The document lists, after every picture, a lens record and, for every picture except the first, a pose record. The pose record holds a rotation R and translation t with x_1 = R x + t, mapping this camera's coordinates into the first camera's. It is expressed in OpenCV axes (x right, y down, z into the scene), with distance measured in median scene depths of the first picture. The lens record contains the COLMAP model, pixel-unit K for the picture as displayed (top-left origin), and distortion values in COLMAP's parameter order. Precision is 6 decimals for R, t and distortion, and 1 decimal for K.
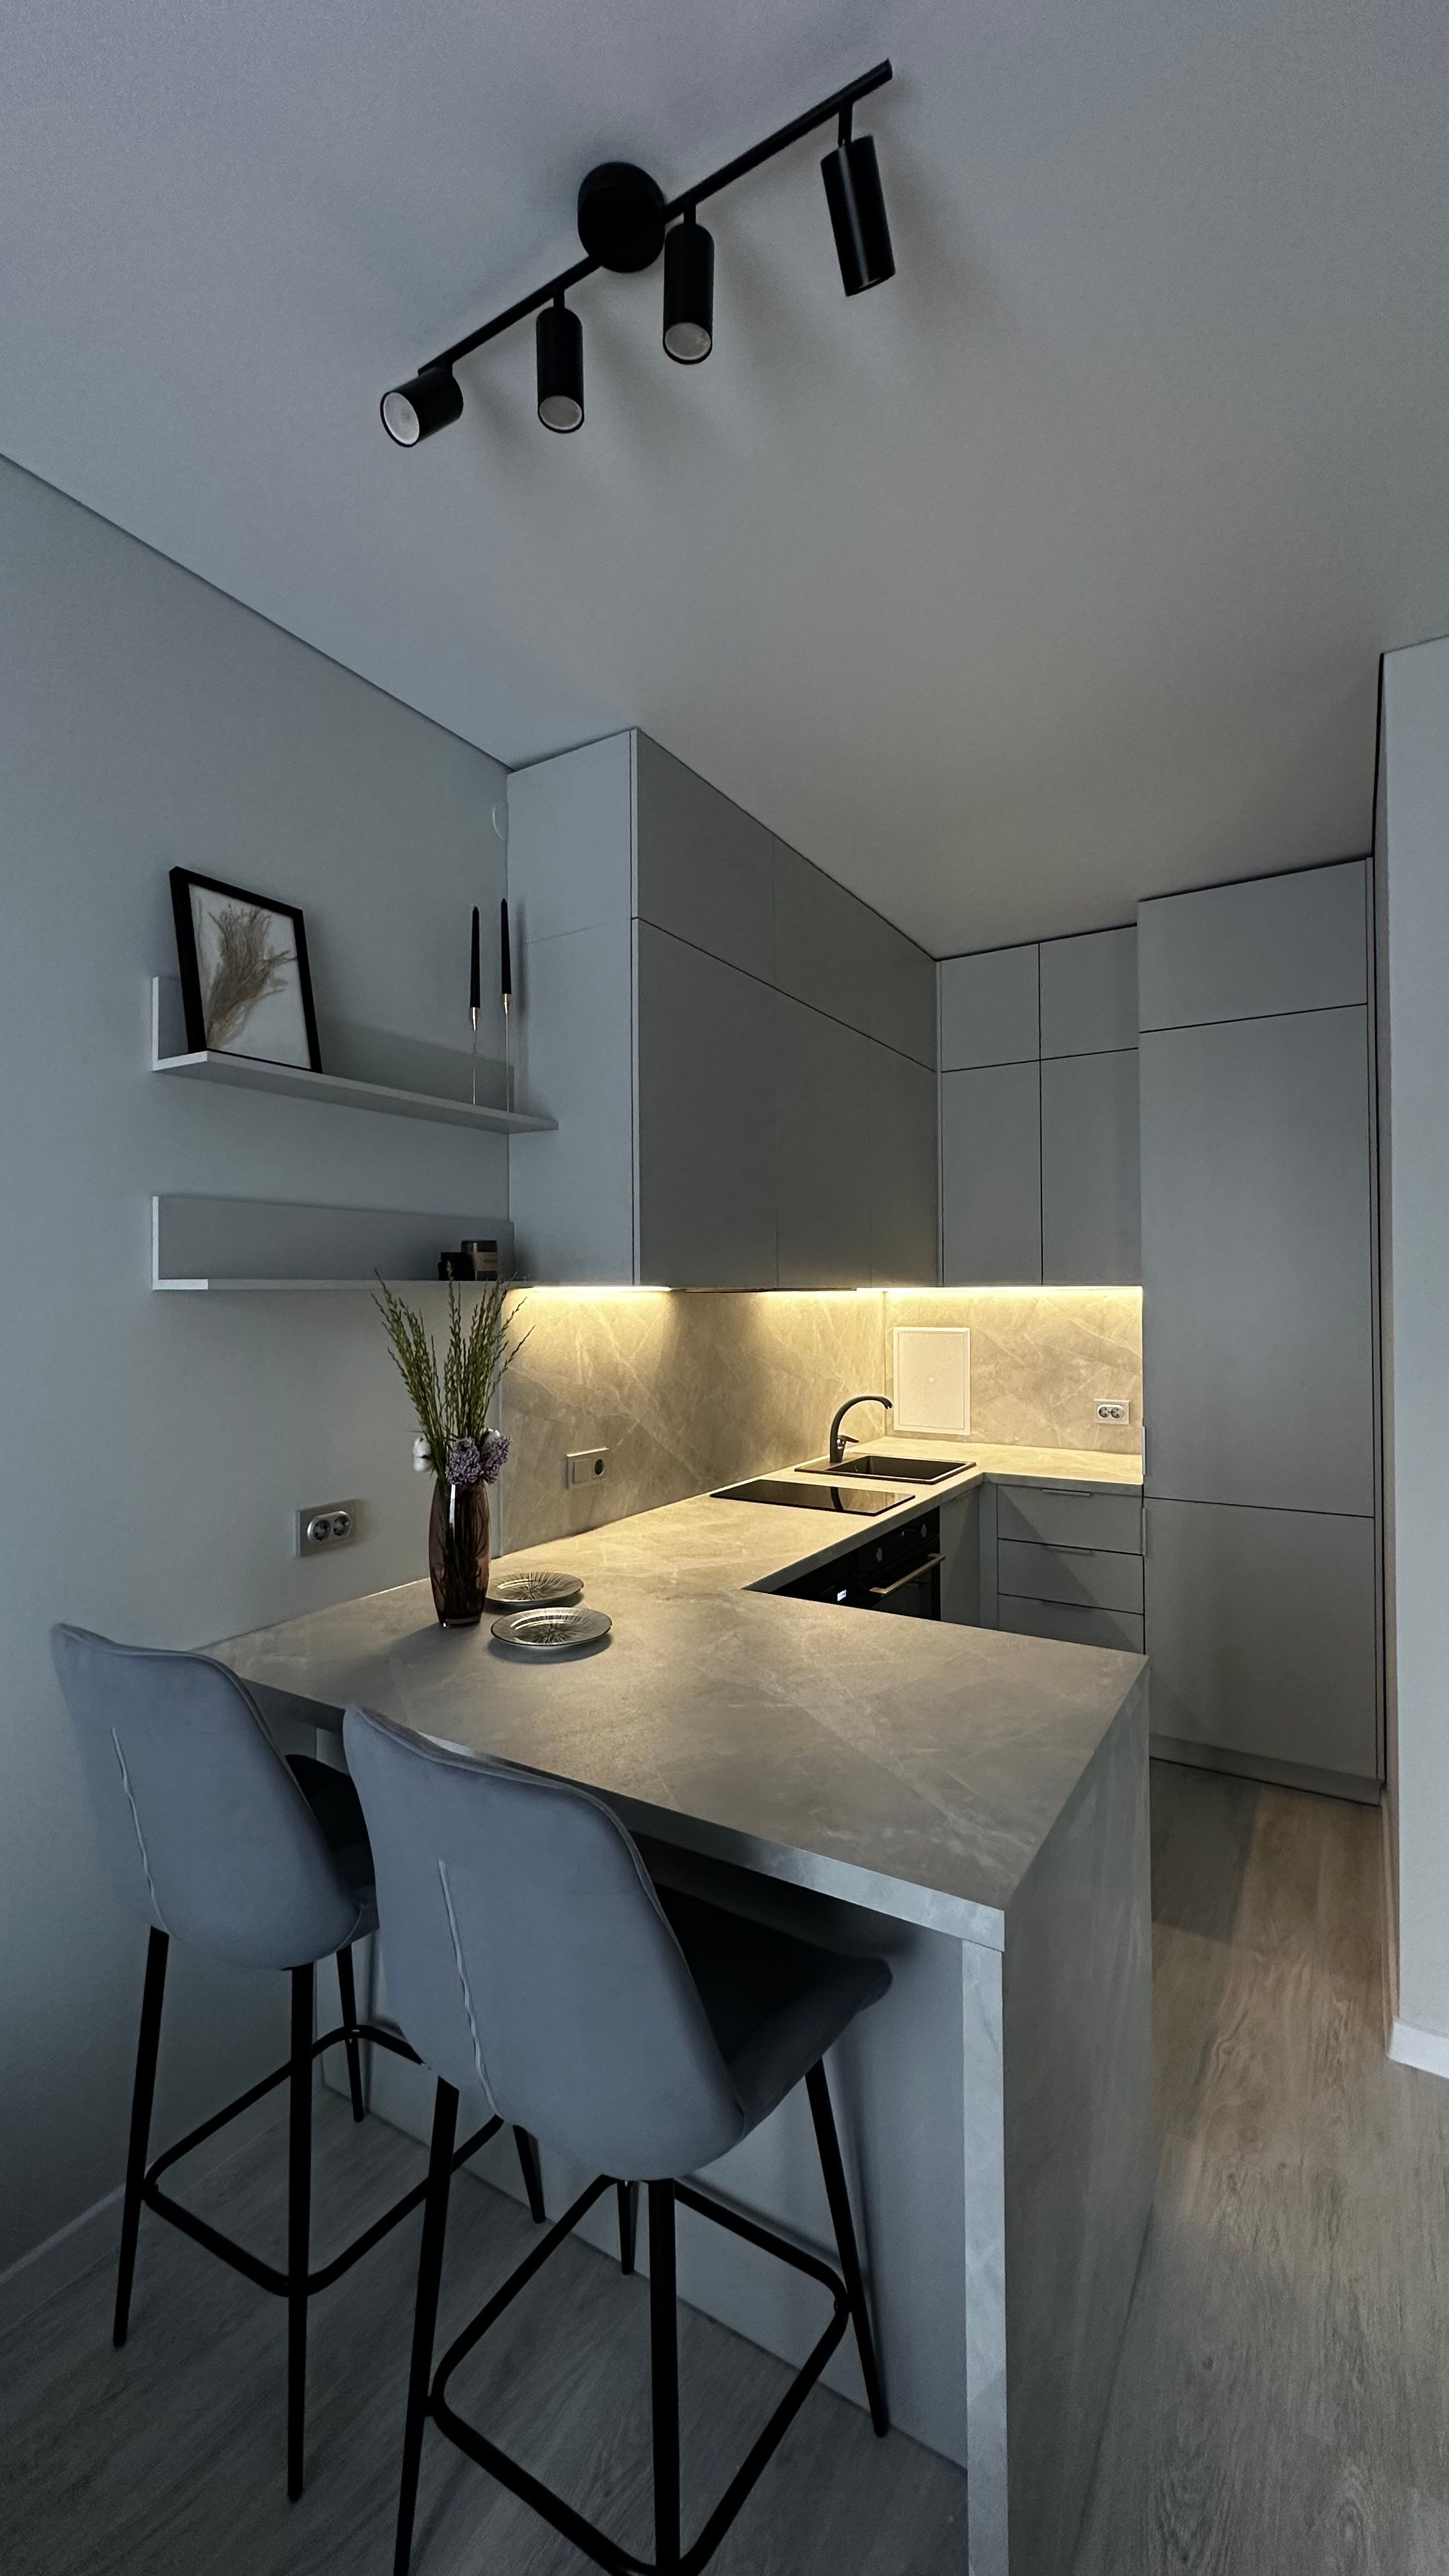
lens RADIAL K [[1032.2, 0, 725.1], [0, 1032.2, 1281.3], [0, 0, 1]] dist [-0.000119, 0.000058]
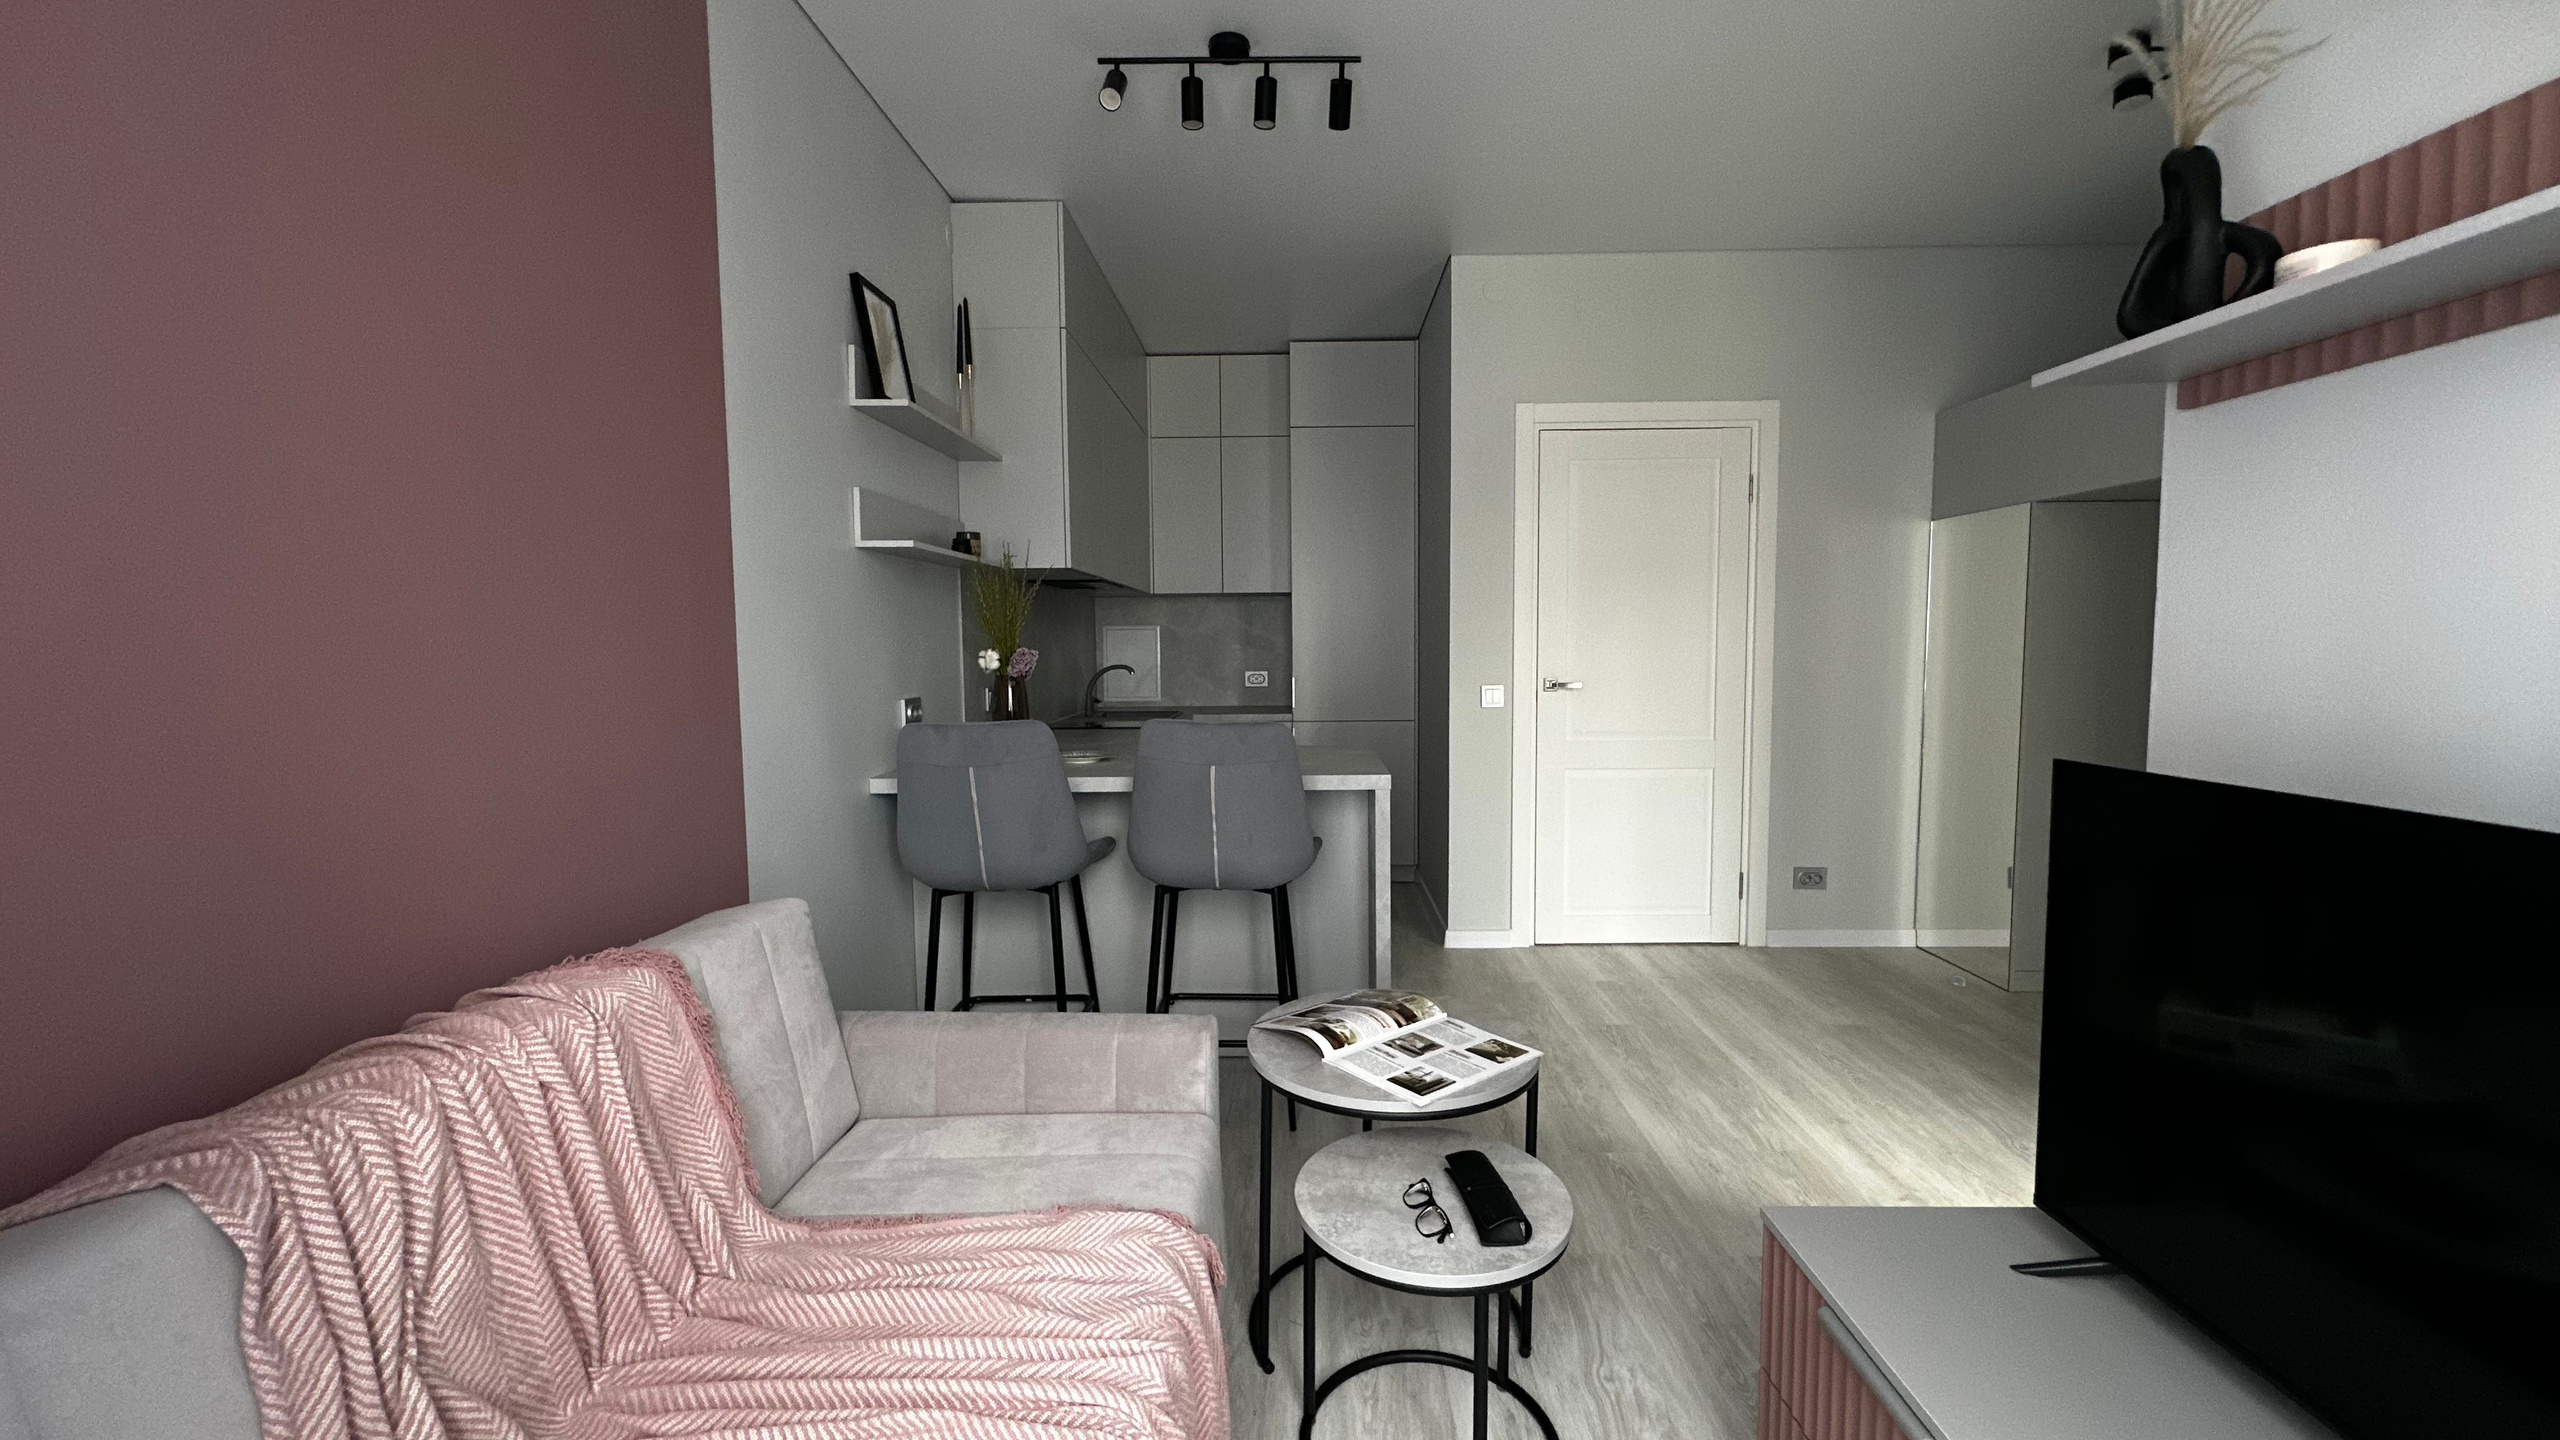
lens RADIAL K [[1025.8, 0, 1272.9], [0, 1025.8, 714.6], [0, 0, 1]] dist [-0.000119, 0.000058]
pose [[0.868591, -0.037807, 0.494085, -0.713445], [-0.001573, 0.996870, 0.079045, 0.125039], [-0.495526, -0.069435, 0.865813, -0.634264]]
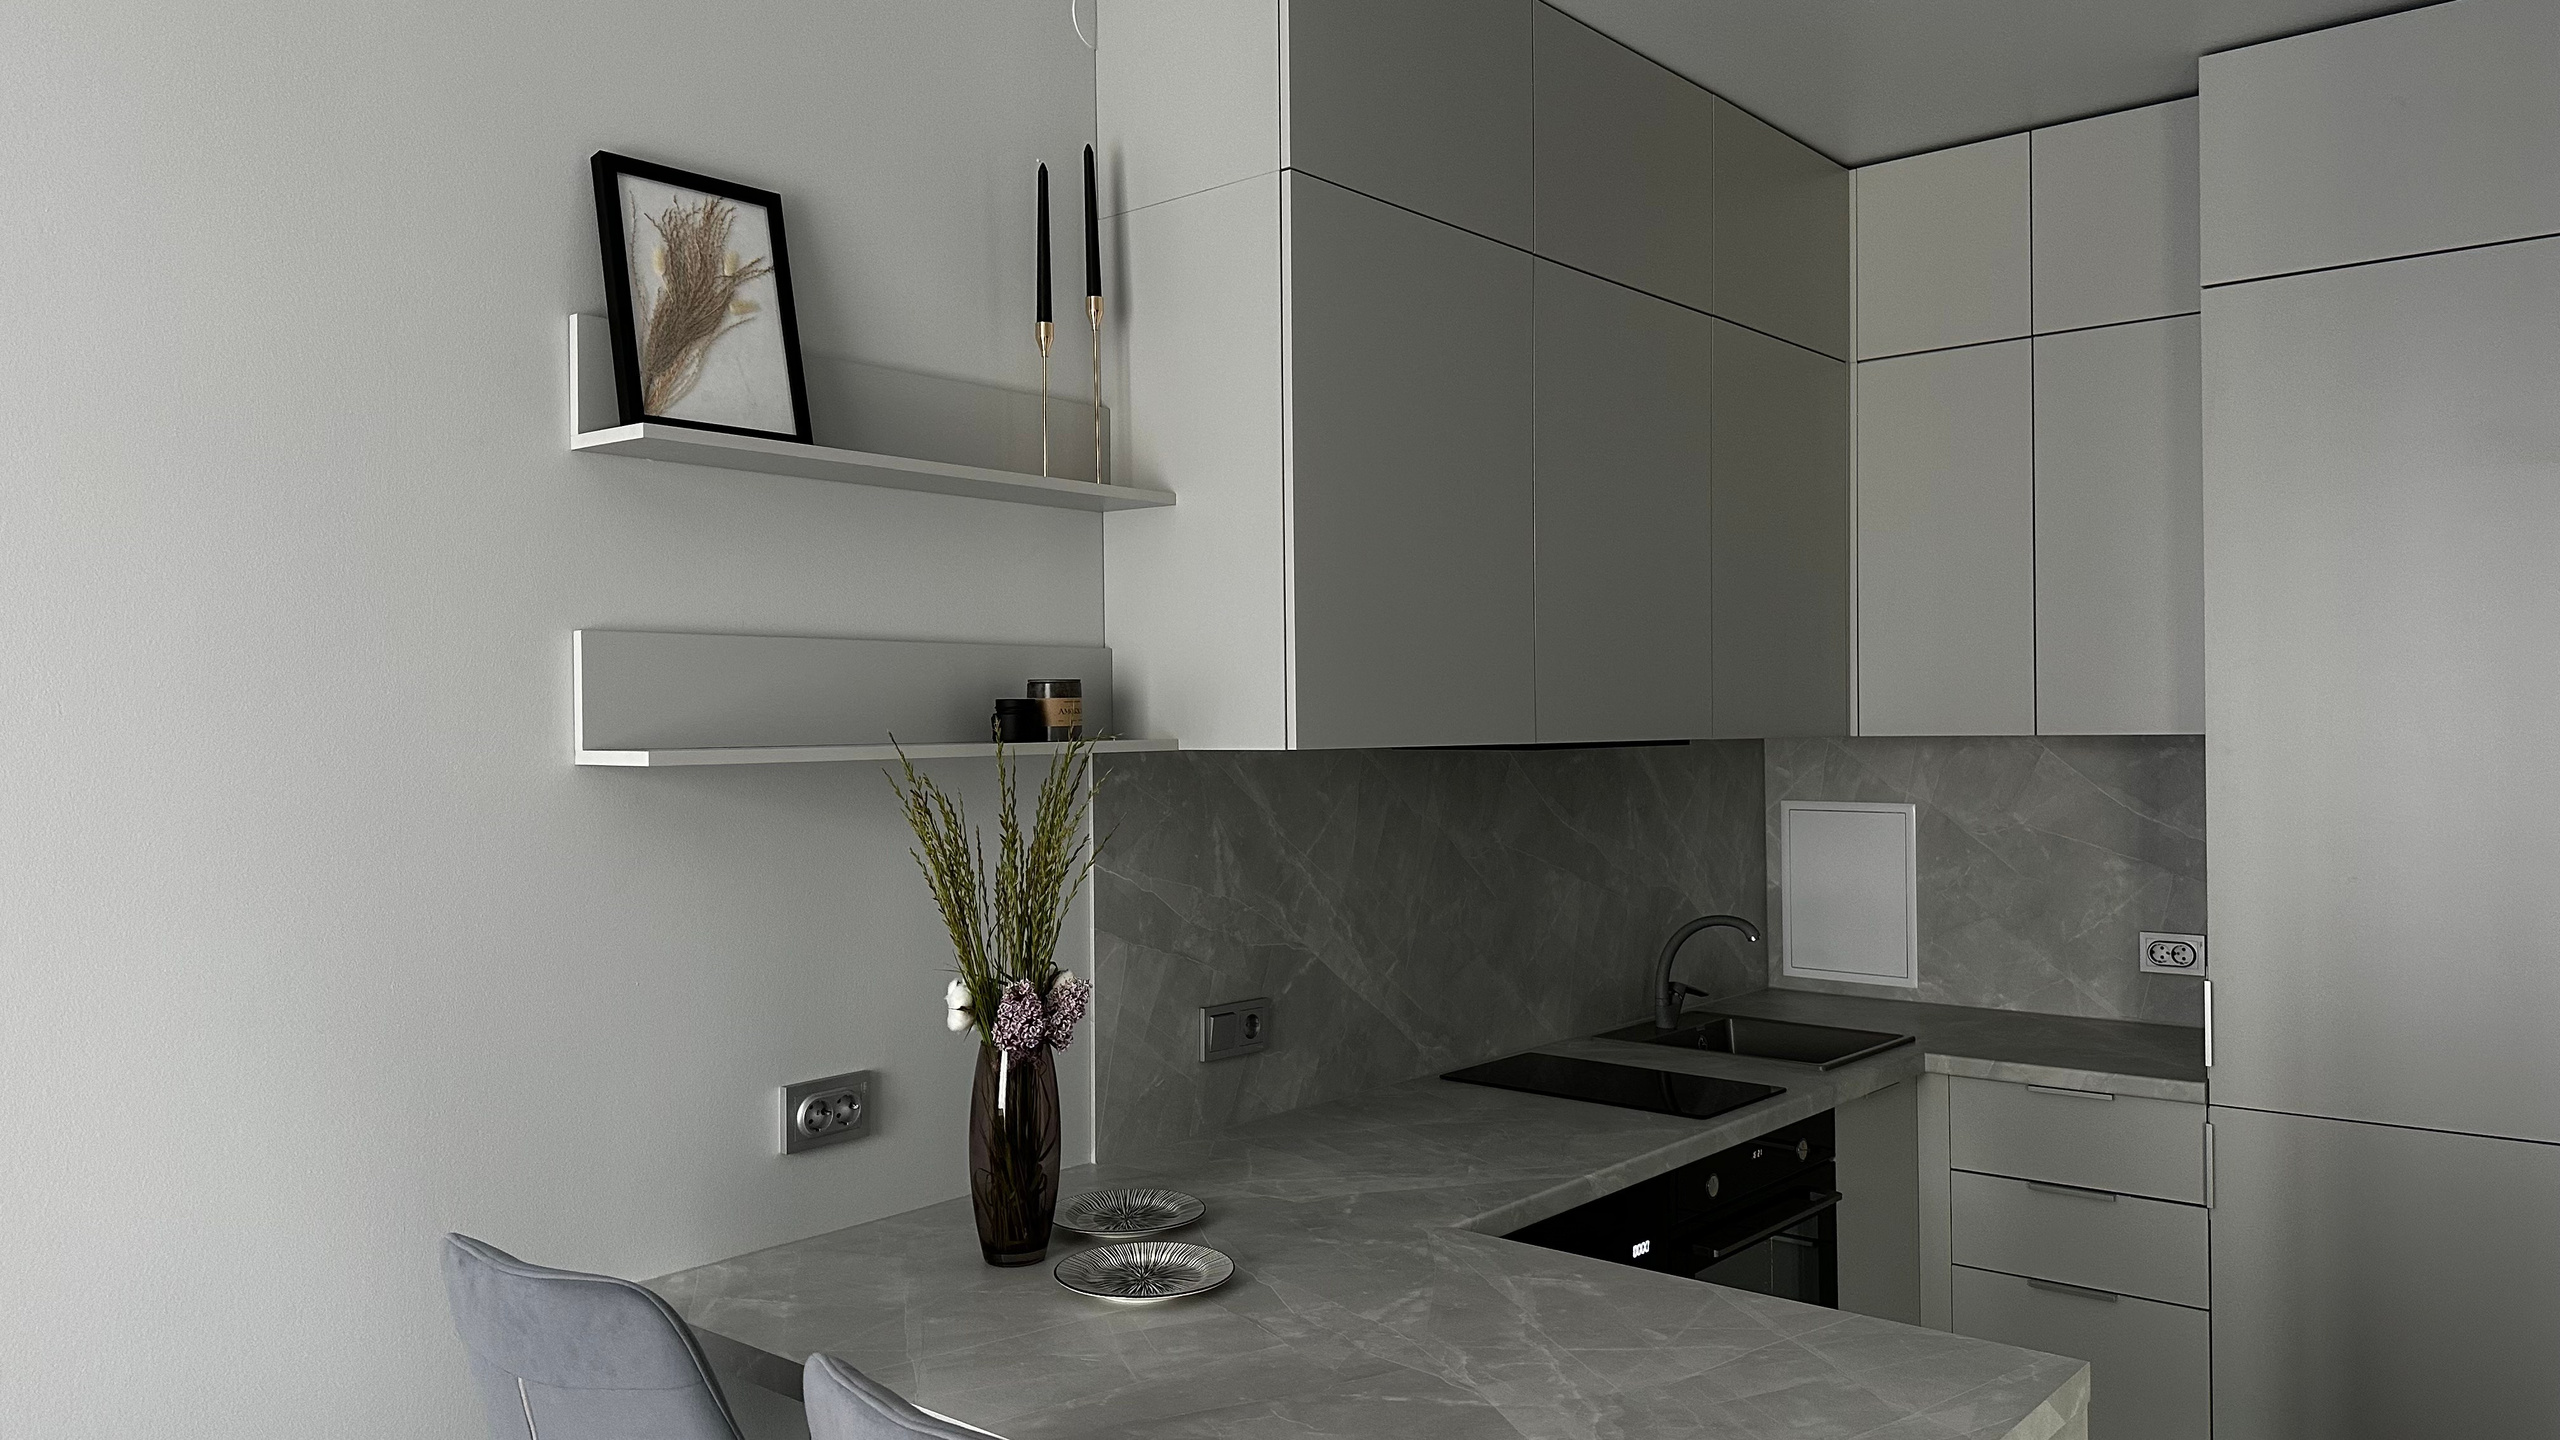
lens RADIAL K [[1786.8, 0, 1280.0], [0, 1786.8, 720.0], [0, 0, 1]] dist [0.149861, -0.281648]
pose [[0.988204, -0.008030, -0.152930, 0.092087], [0.008906, 0.999948, 0.005043, -0.021687], [0.152882, -0.006346, 0.988224, -0.124102]]
